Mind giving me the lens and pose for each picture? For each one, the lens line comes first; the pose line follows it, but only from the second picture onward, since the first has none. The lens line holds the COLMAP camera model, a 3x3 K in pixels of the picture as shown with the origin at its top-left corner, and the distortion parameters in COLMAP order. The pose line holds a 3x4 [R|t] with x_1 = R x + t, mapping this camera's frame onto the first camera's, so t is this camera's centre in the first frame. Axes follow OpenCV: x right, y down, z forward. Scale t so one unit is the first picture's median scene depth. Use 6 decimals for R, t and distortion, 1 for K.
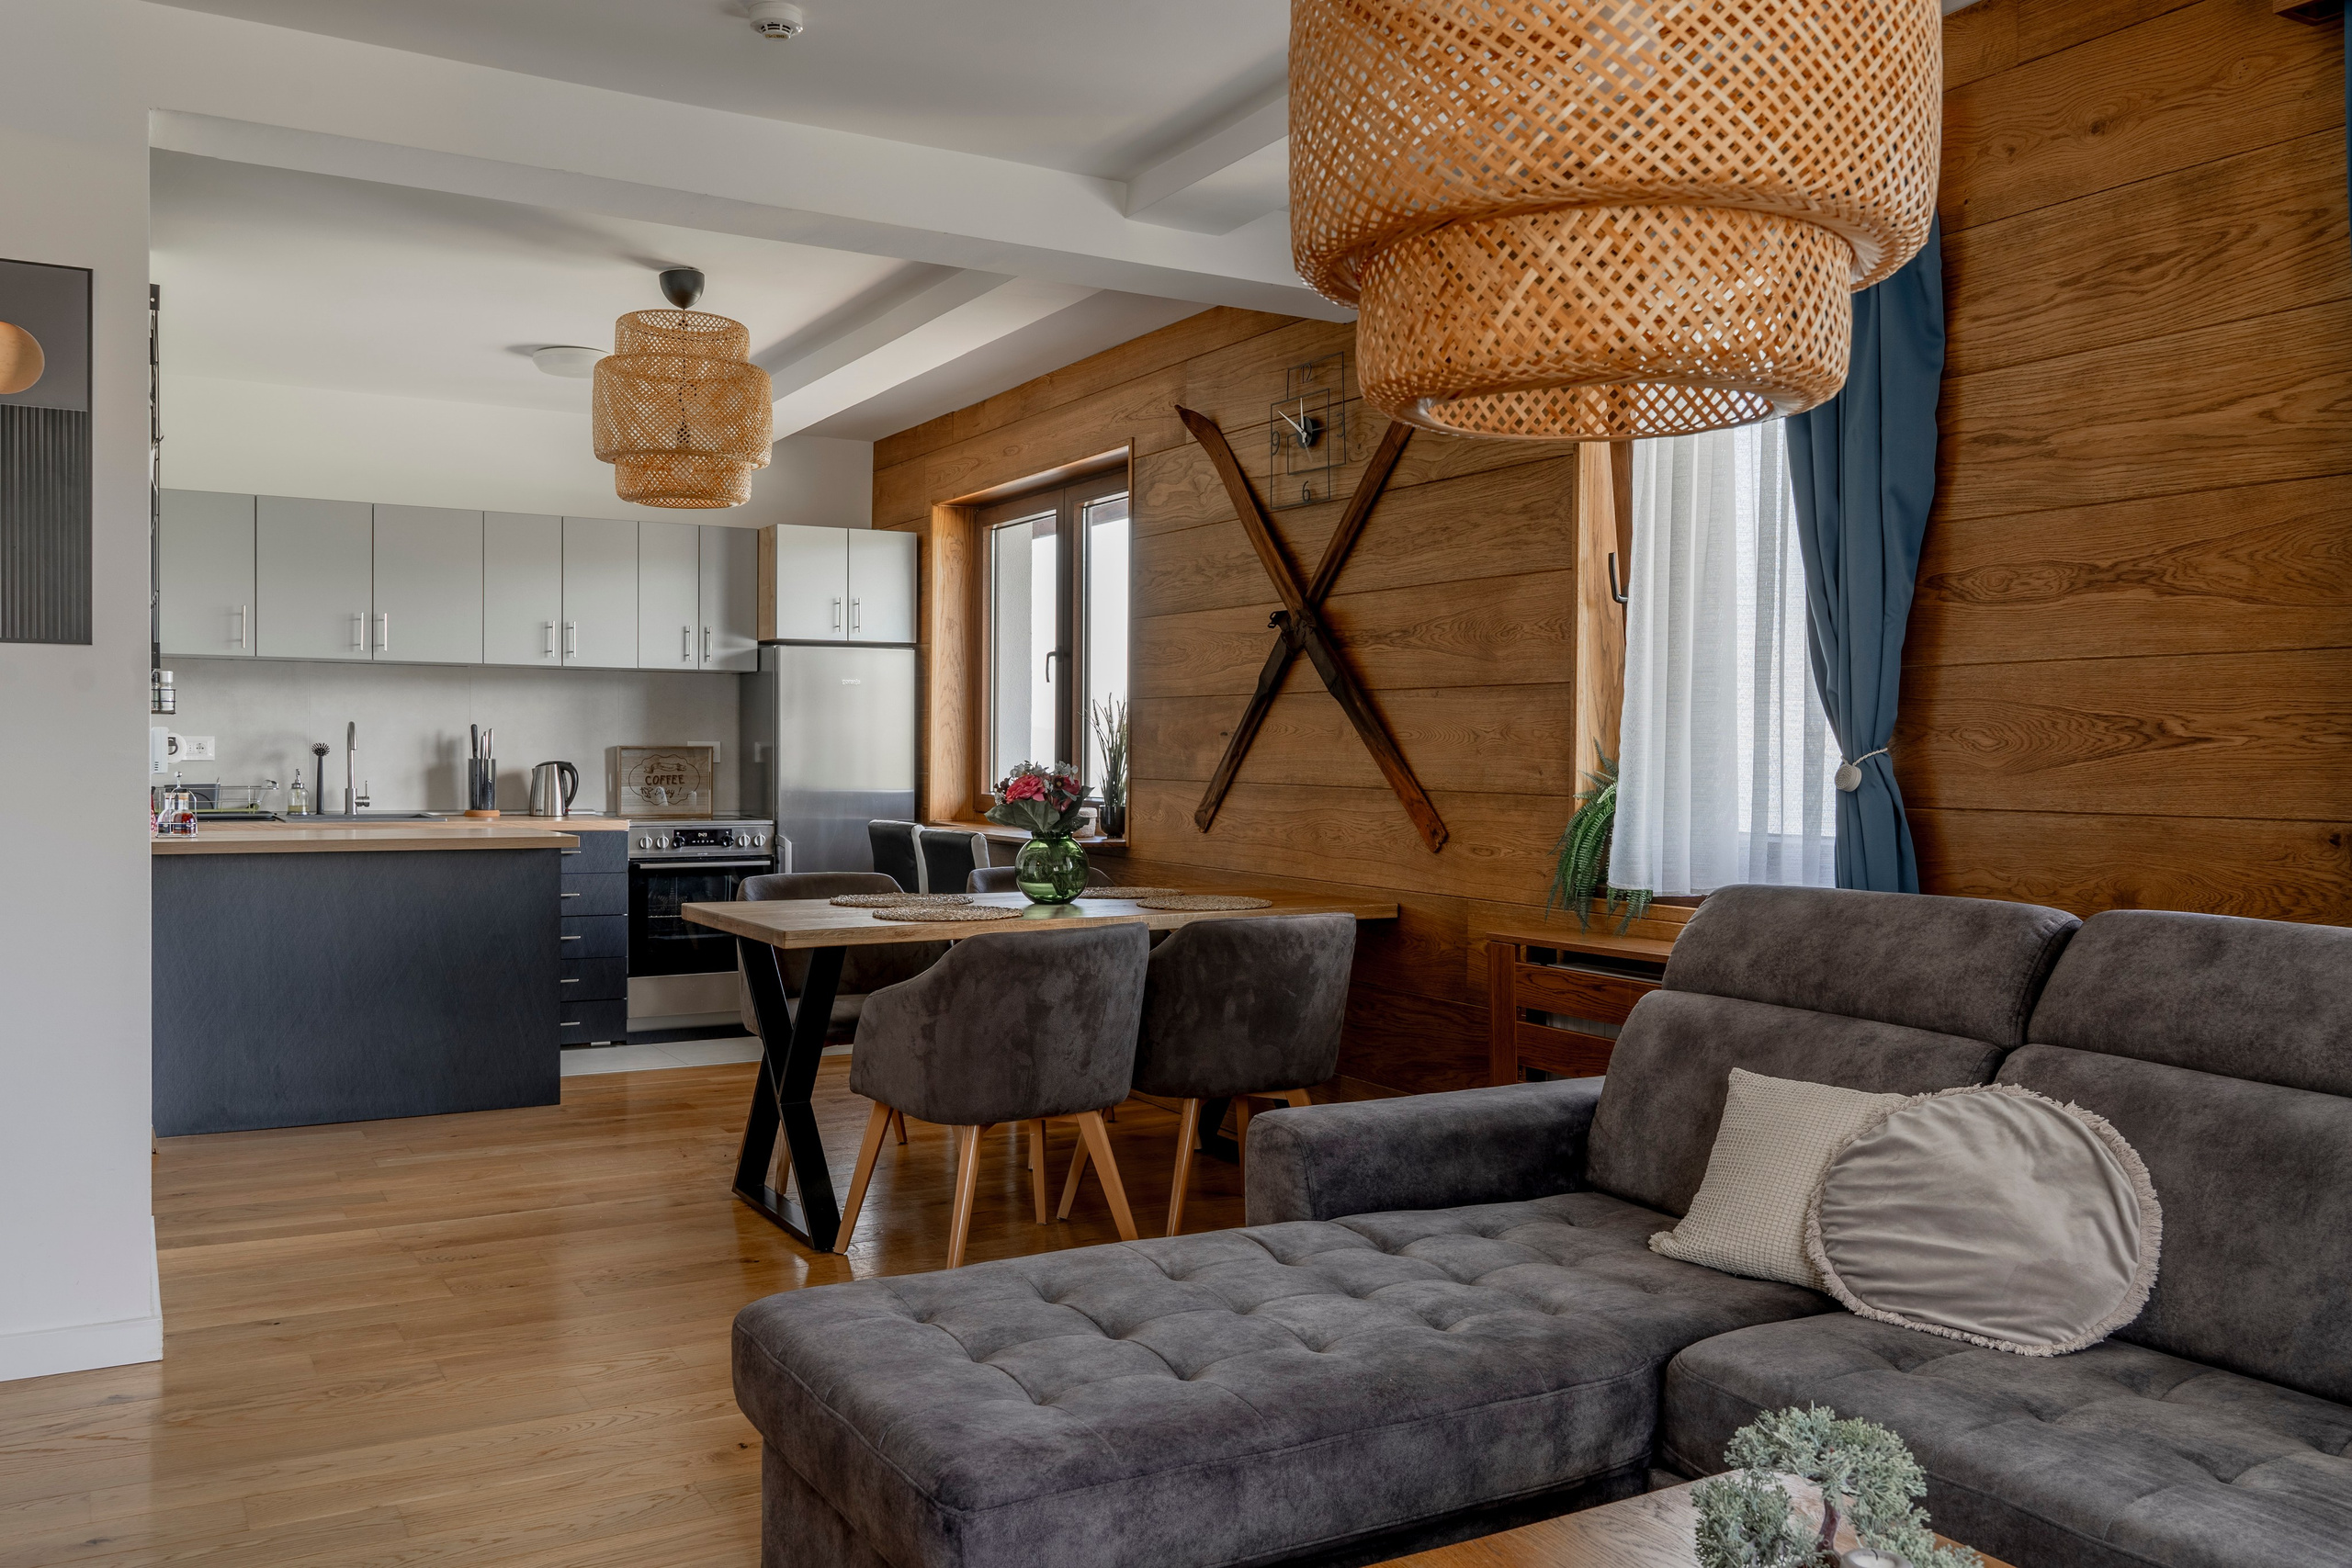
lens RADIAL K [[1869.4, 0, 1153.7], [0, 1869.4, 778.7], [0, 0, 1]] dist [0.003697, -0.012167]
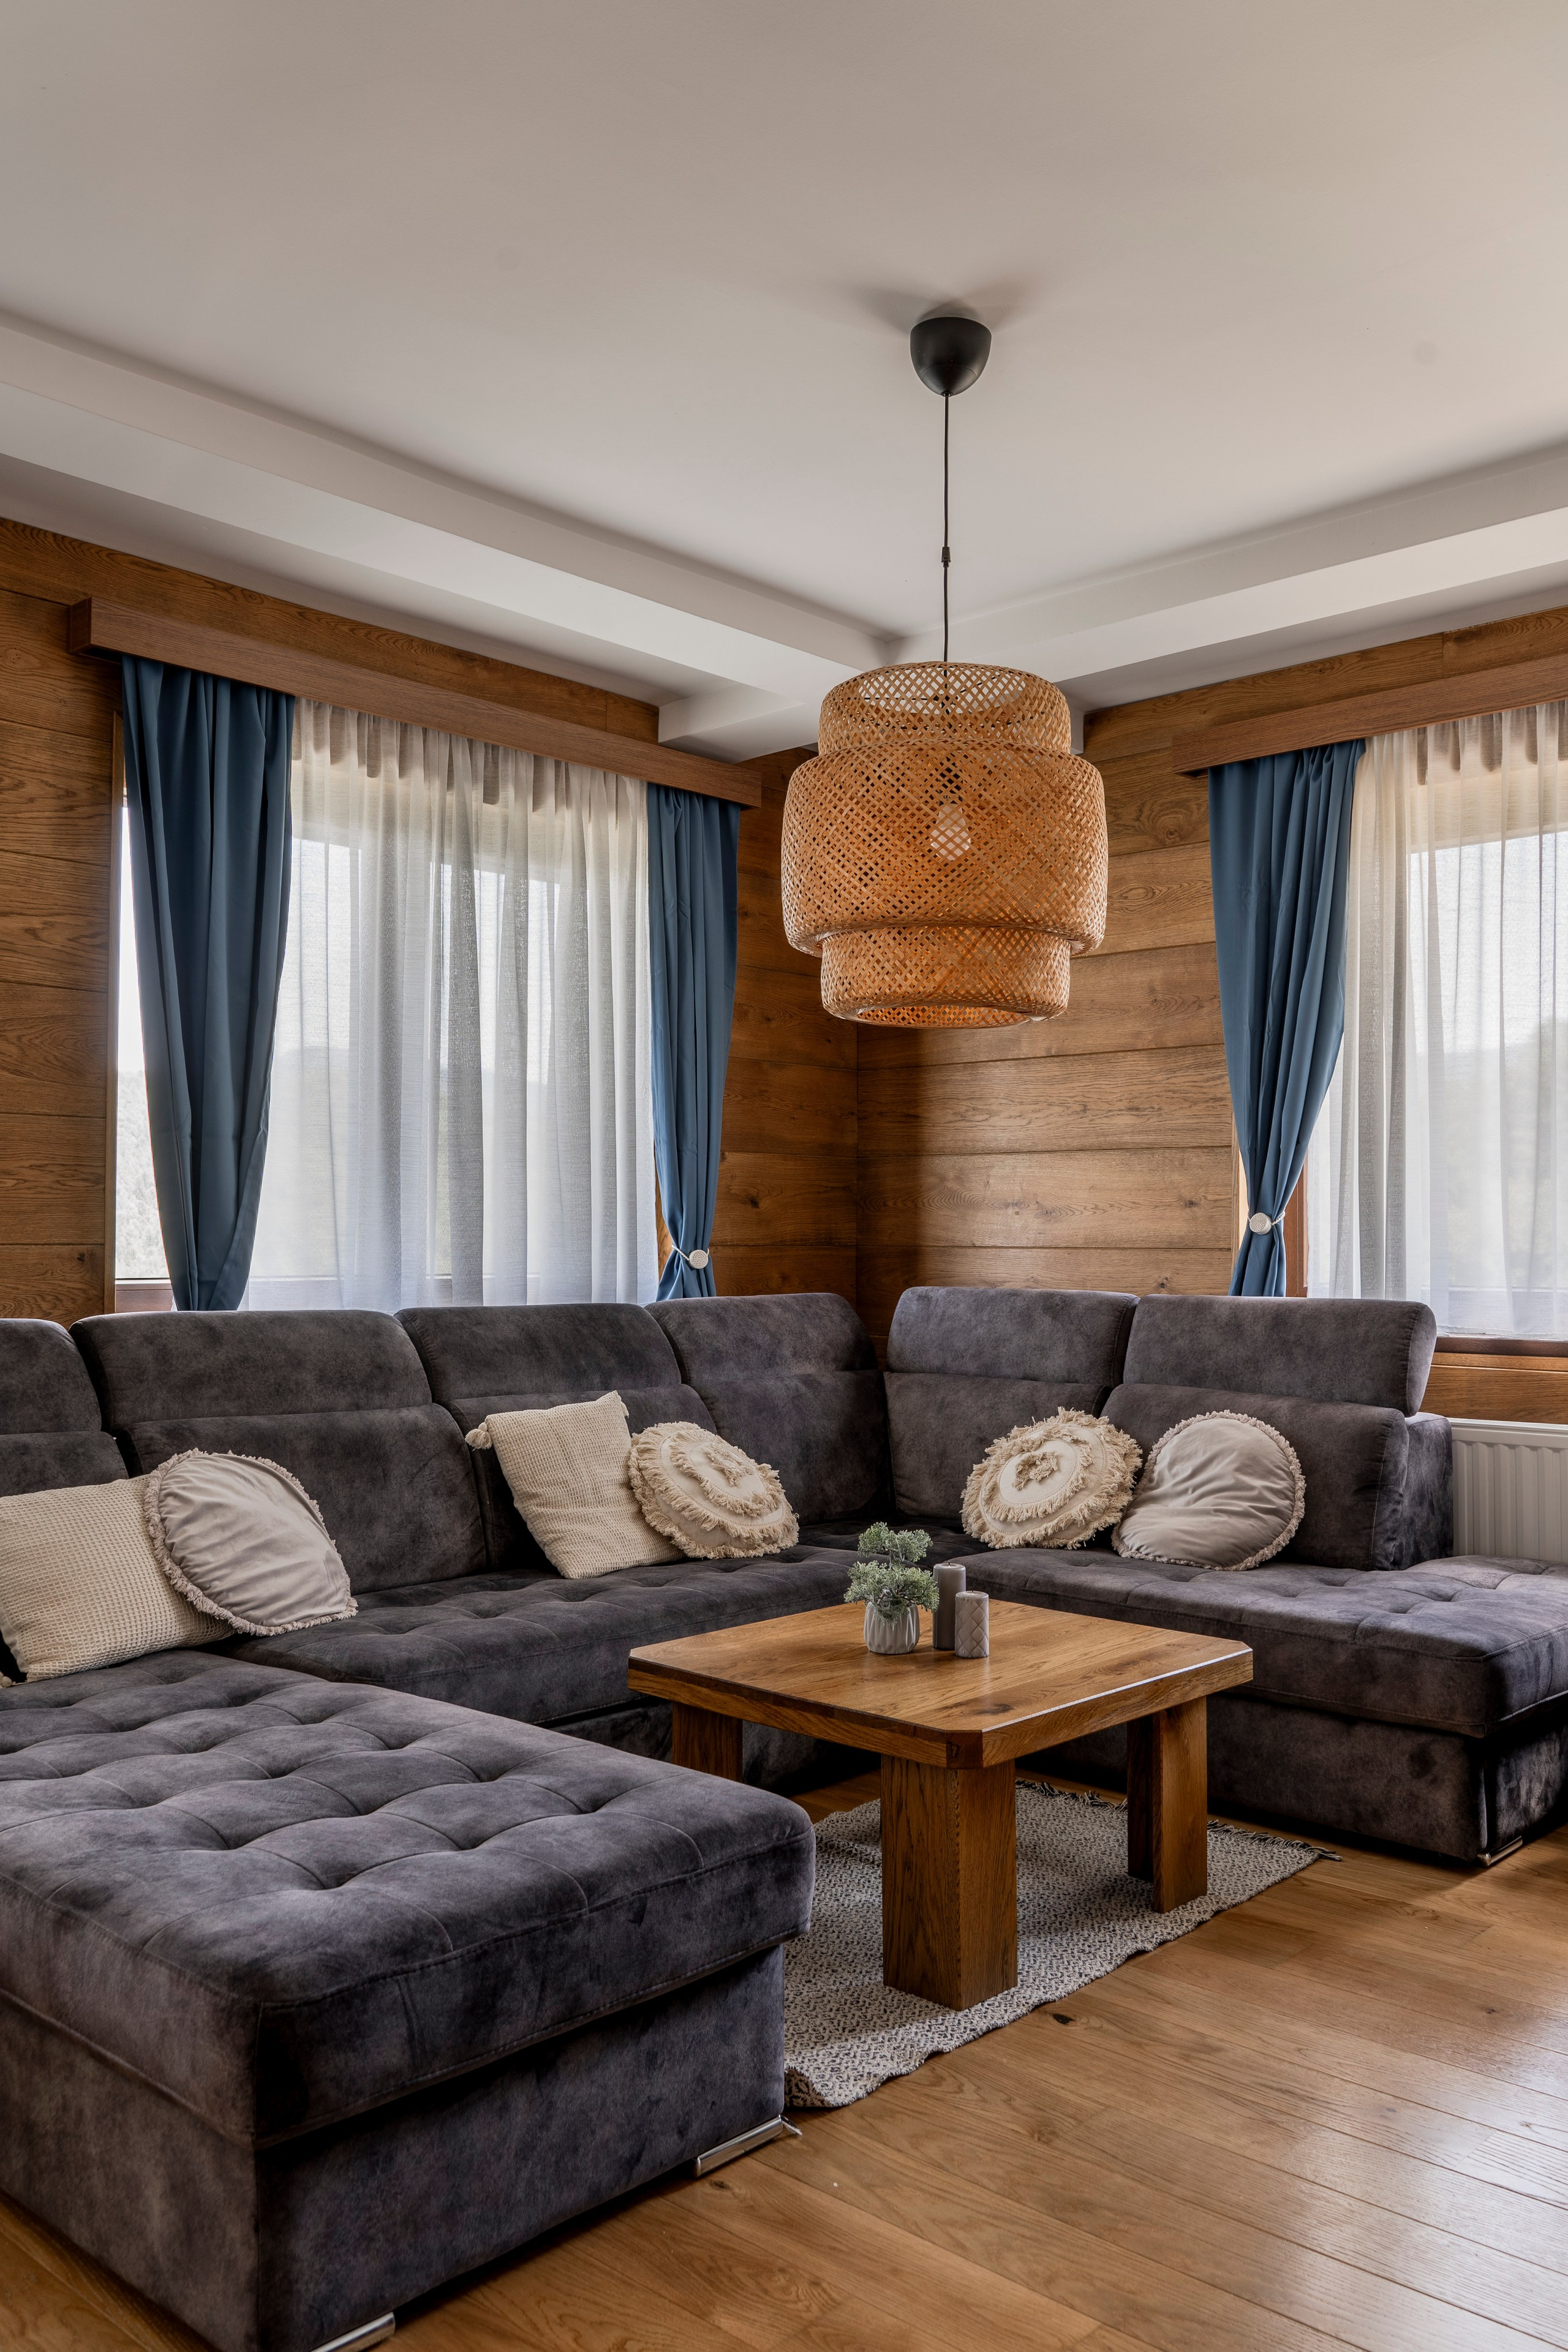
lens RADIAL K [[1889.0, 0, 776.4], [0, 1889.0, 1175.2], [0, 0, 1]] dist [0.004106, -0.002887]
pose [[-0.296202, 0.023251, 0.954842, -0.715893], [0.005956, 0.999729, -0.022497, 0.005793], [-0.955107, -0.000977, -0.296260, 0.795097]]
